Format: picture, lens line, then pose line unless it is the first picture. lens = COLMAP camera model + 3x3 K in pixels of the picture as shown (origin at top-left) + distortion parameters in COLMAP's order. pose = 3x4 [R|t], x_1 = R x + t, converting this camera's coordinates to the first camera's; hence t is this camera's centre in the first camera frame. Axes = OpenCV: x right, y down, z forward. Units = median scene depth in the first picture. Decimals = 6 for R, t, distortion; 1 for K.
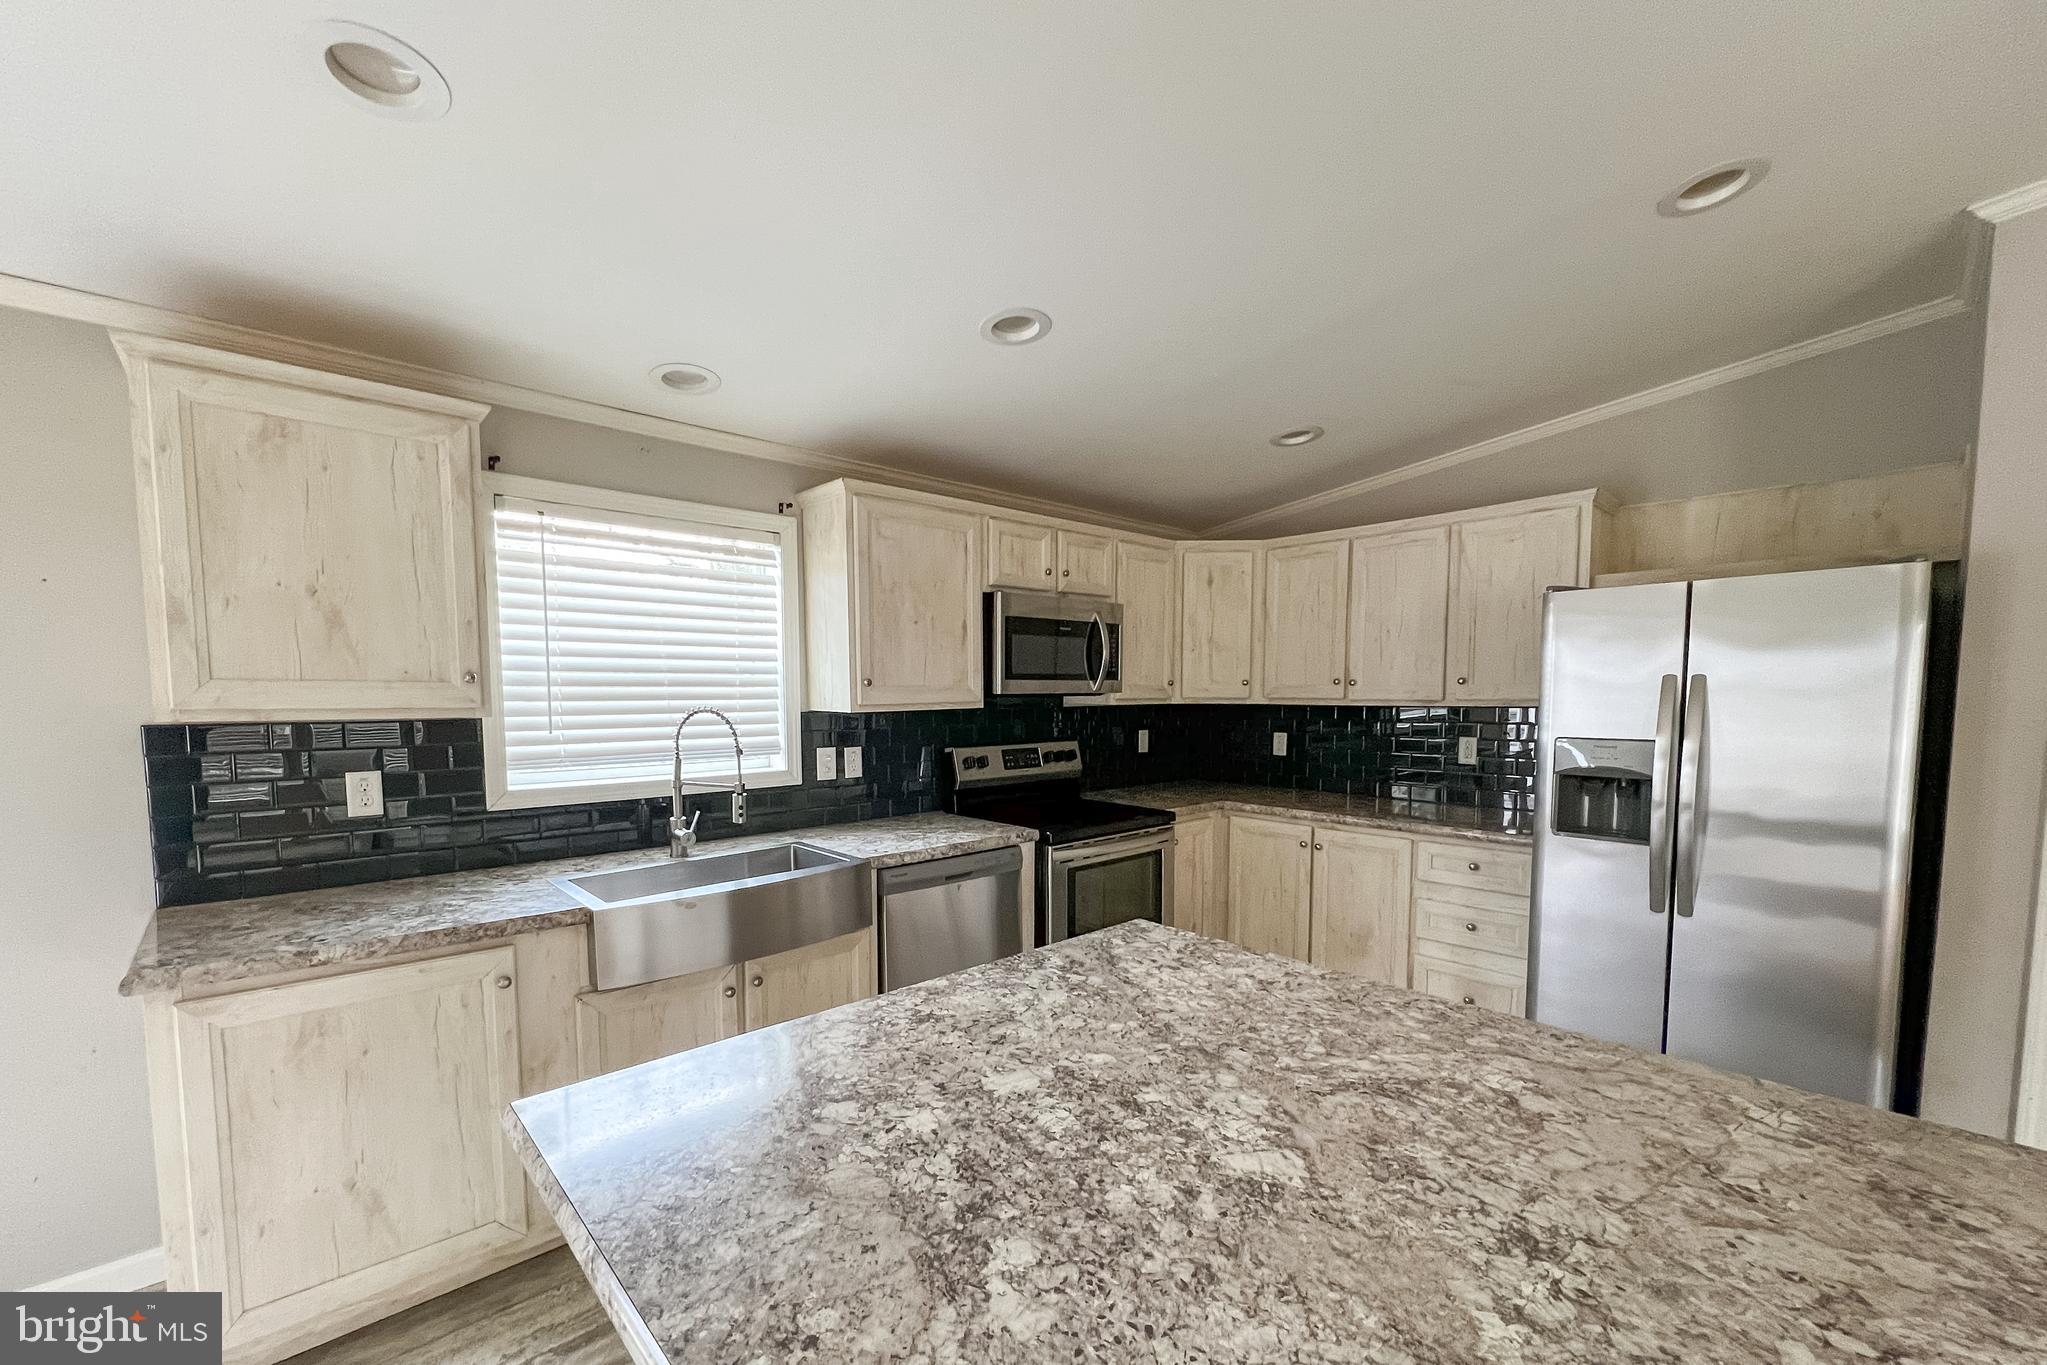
lens RADIAL K [[826.8, 0, 1027.3], [0, 826.8, 755.9], [0, 0, 1]] dist [0.002530, -0.000784]
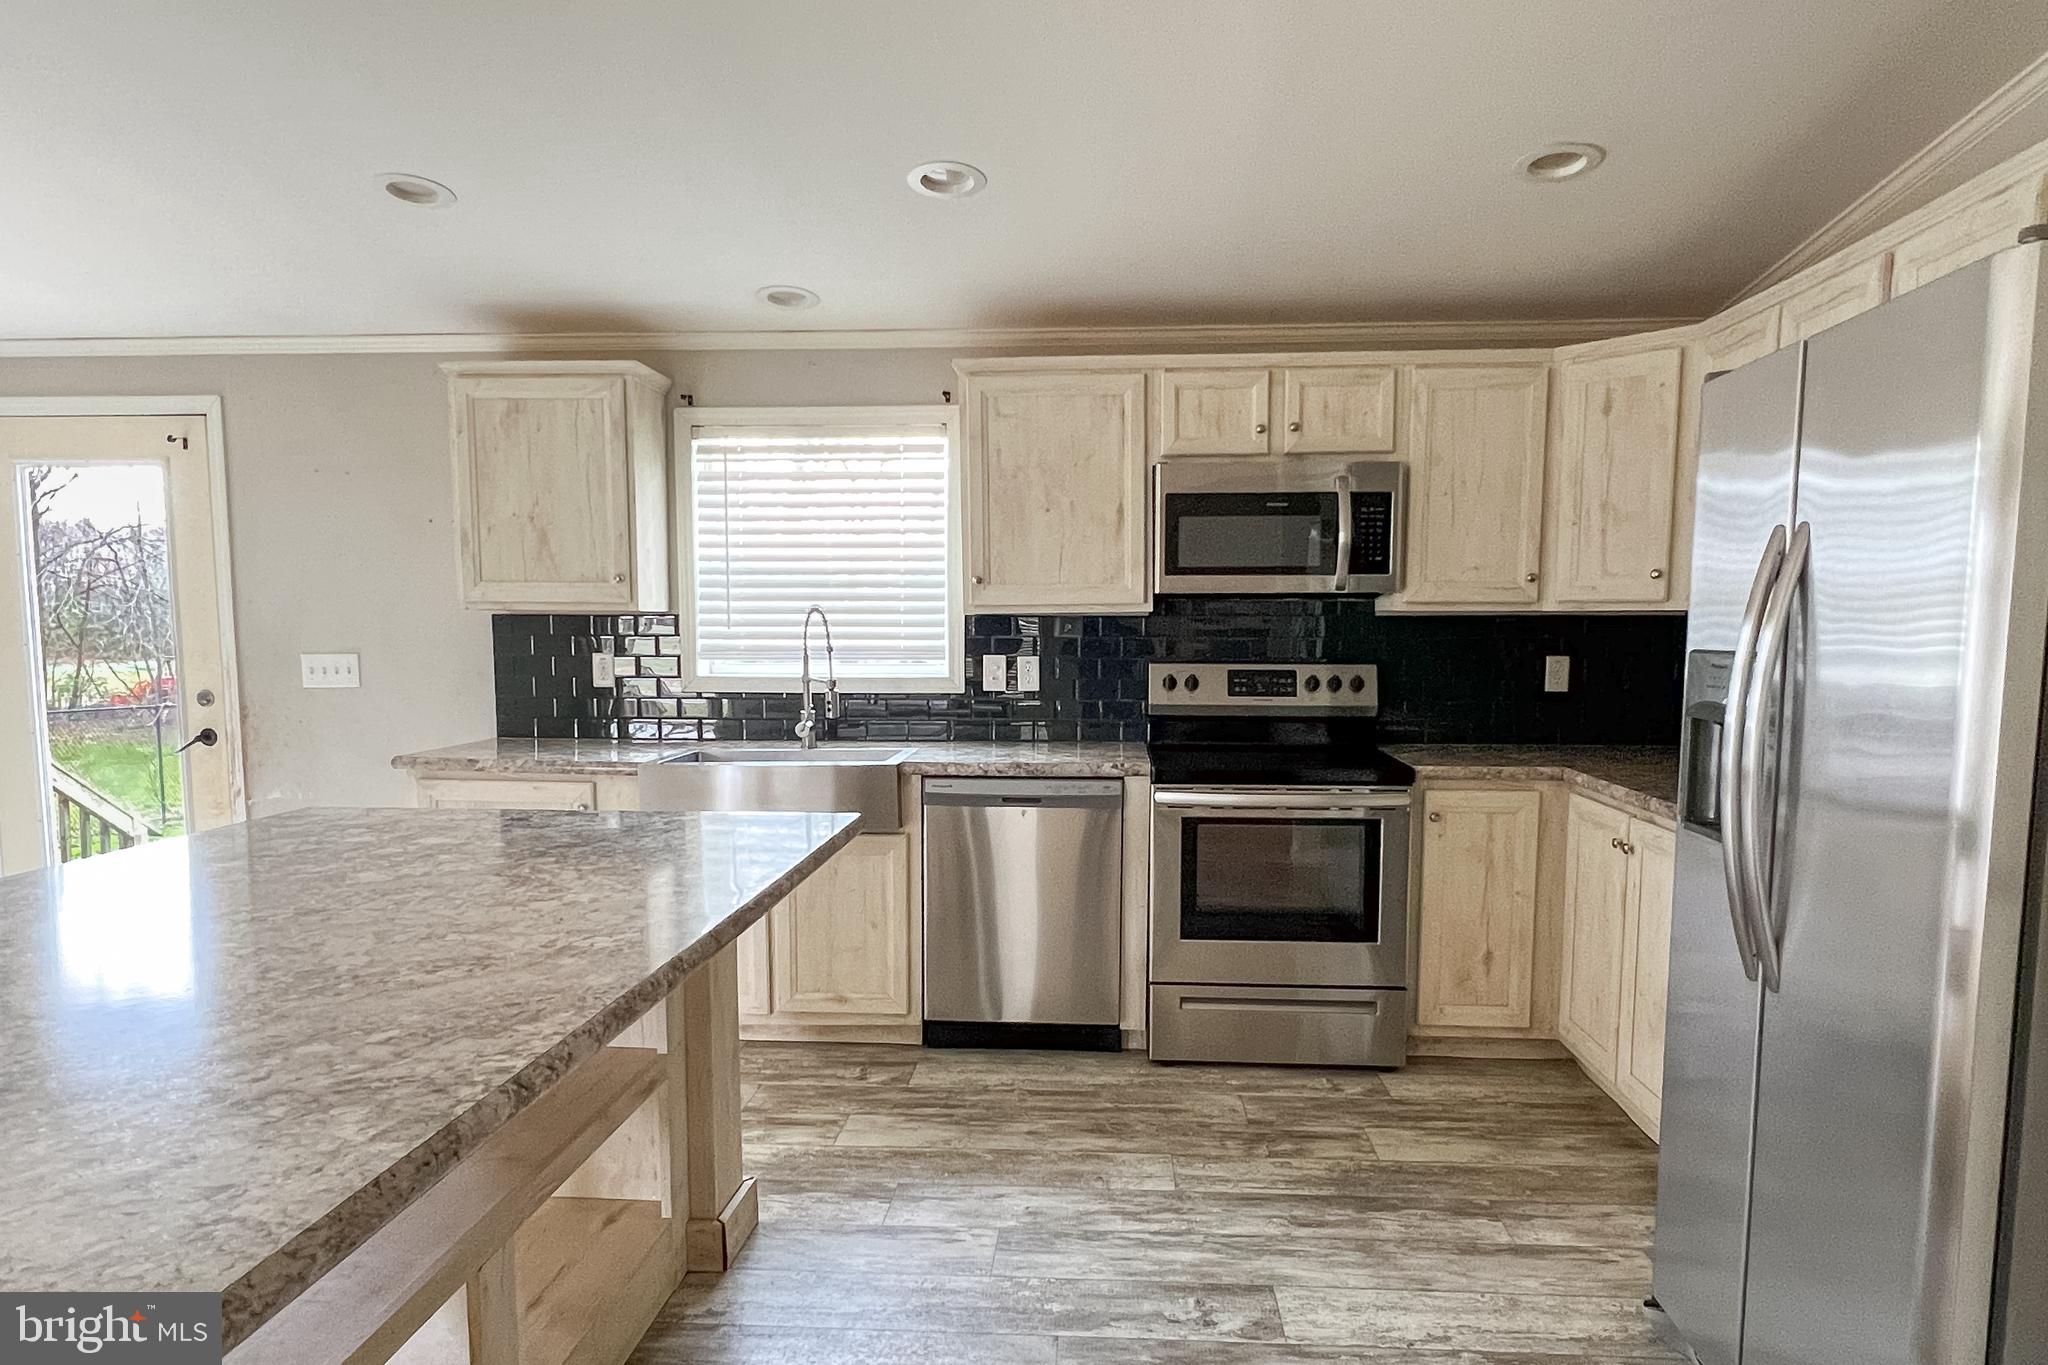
lens RADIAL K [[1248.5, 0, 1036.5], [0, 1248.5, 750.3], [0, 0, 1]] dist [0.007575, -0.006890]
pose [[0.685962, 0.077036, -0.723548, 0.790597], [-0.060612, 0.996973, 0.048685, 0.024851], [0.725109, 0.010460, 0.688555, 0.094417]]
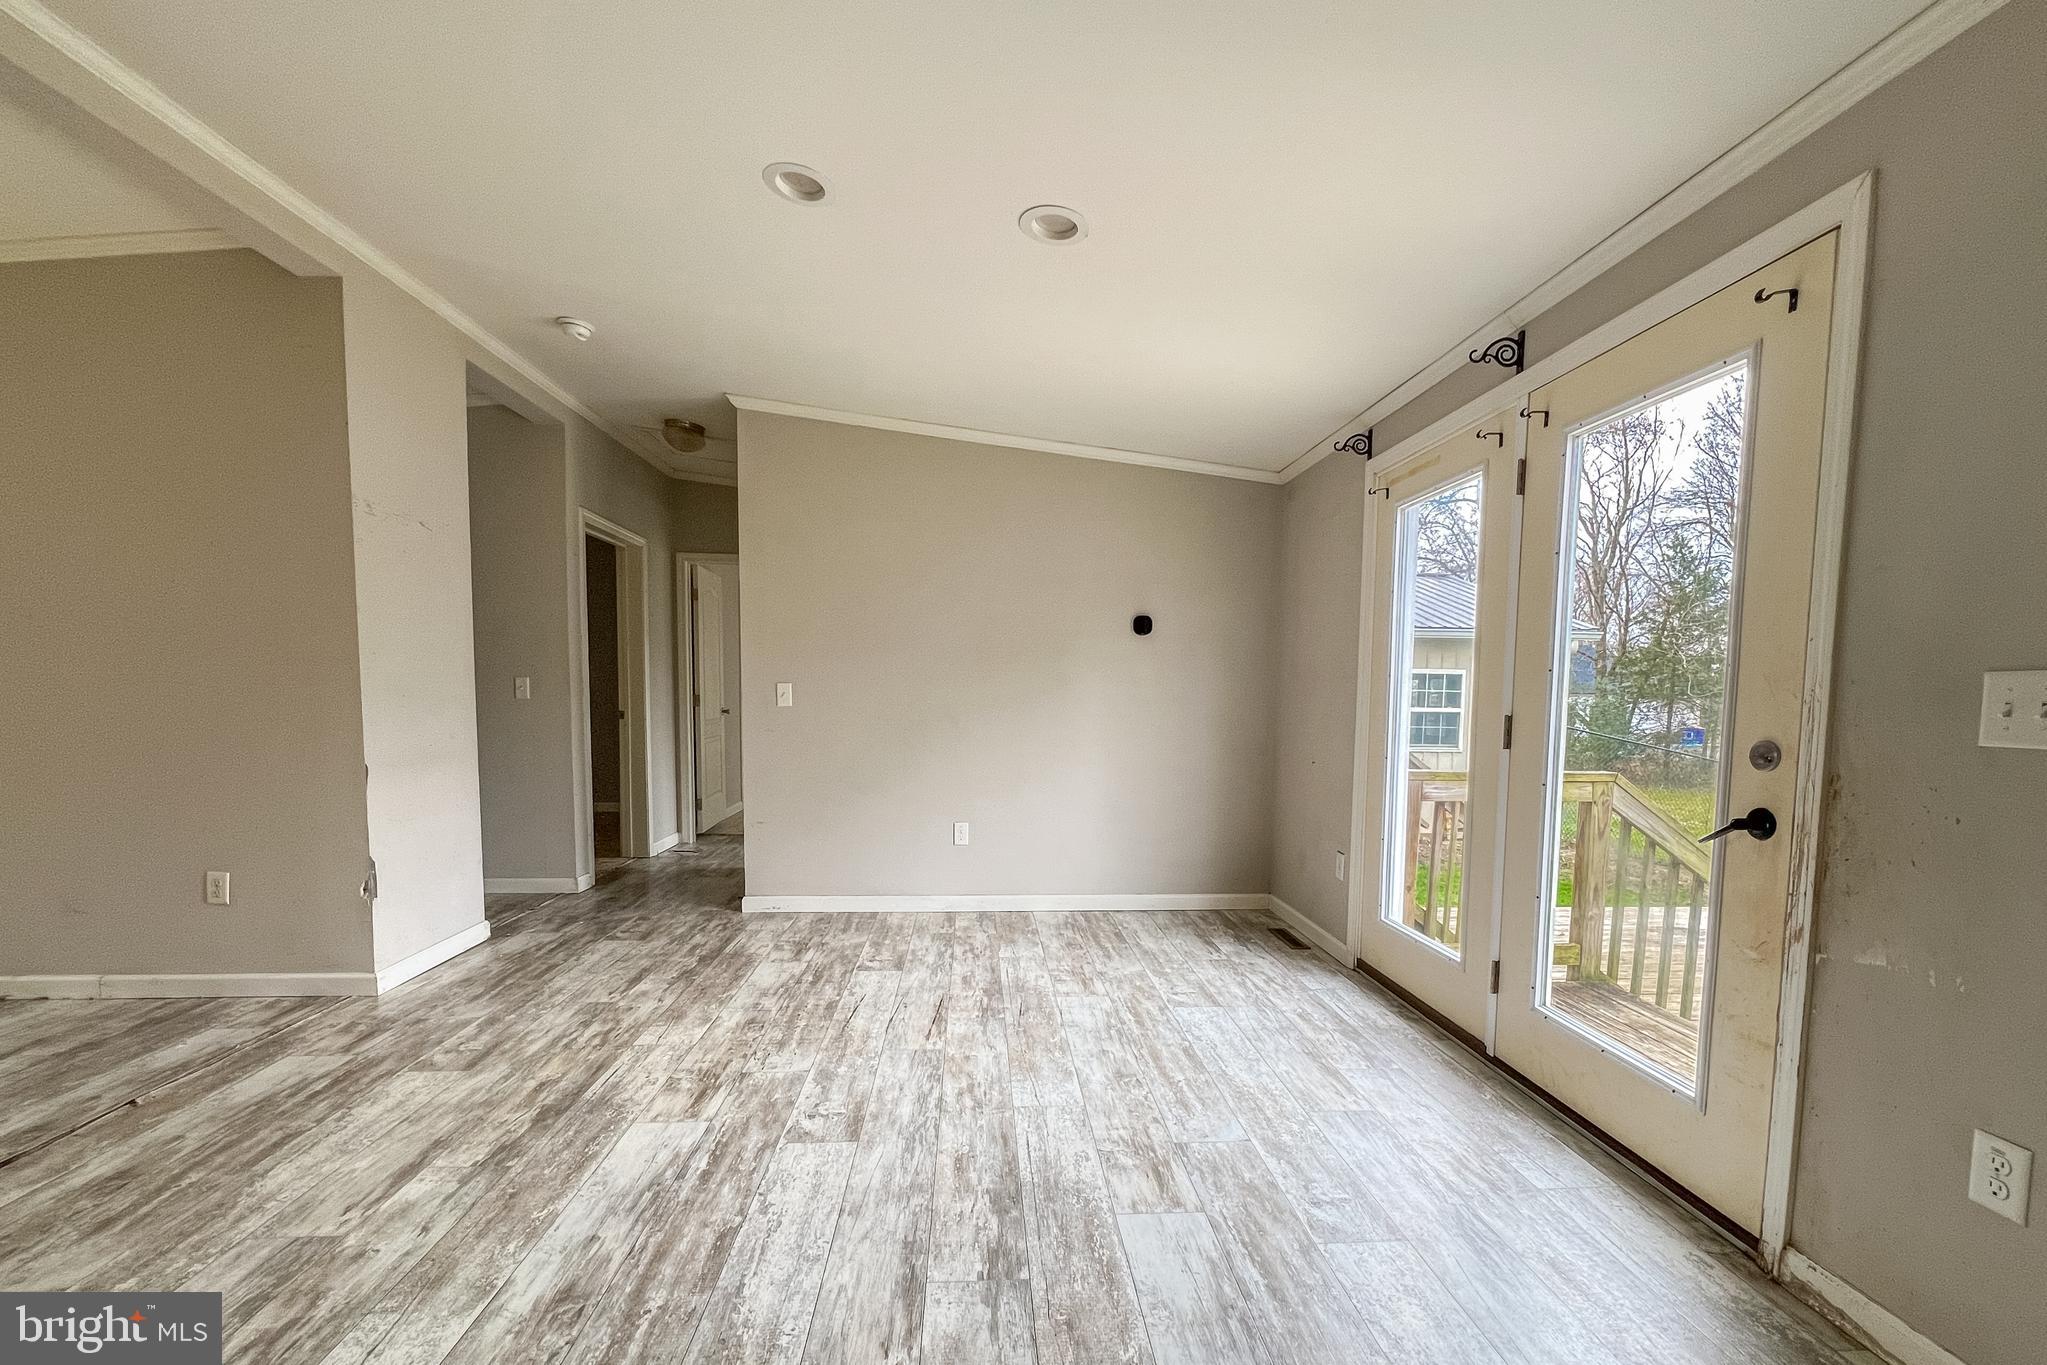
lens RADIAL K [[857.4, 0, 1026.1], [0, 857.4, 755.8], [0, 0, 1]] dist [-0.001958, 0.000639]
pose [[-0.634917, 0.055503, -0.770584, -0.178594], [-0.067372, 0.989639, 0.126791, 0.055273], [0.769637, 0.132418, -0.624600, 0.370311]]
